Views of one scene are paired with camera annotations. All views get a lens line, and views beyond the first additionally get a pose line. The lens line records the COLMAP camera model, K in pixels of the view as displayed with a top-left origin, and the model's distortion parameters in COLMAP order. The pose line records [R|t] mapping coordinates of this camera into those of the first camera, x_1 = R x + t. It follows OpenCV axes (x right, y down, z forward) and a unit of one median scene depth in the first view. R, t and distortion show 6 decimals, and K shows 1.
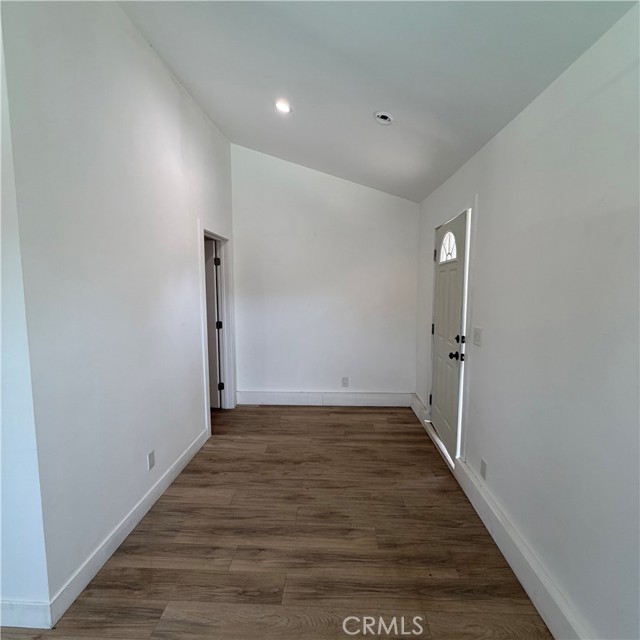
lens RADIAL K [[339.5, 0, 319.2], [0, 339.5, 317.8], [0, 0, 1]] dist [-0.001676, 0.000211]
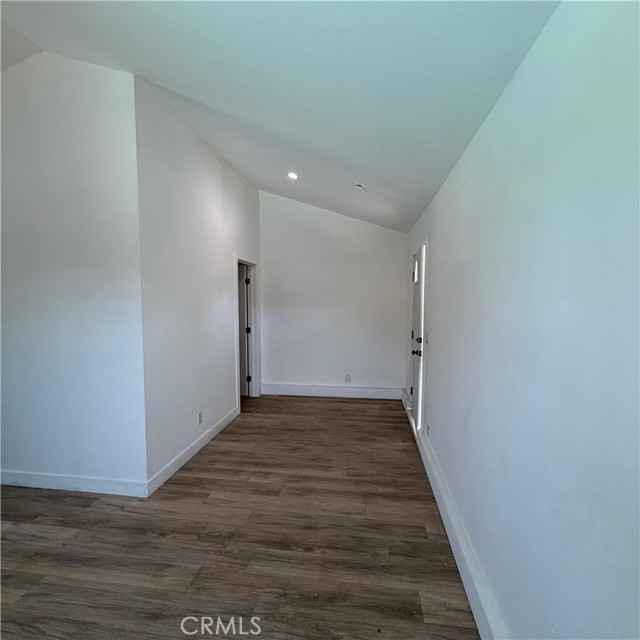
lens RADIAL K [[339.5, 0, 319.2], [0, 339.5, 317.8], [0, 0, 1]] dist [-0.001676, 0.000211]
pose [[0.995824, 0.005932, -0.091103, 0.119320], [-0.009126, 0.999357, -0.034685, 0.021358], [0.090839, 0.035372, 0.995237, -0.340409]]
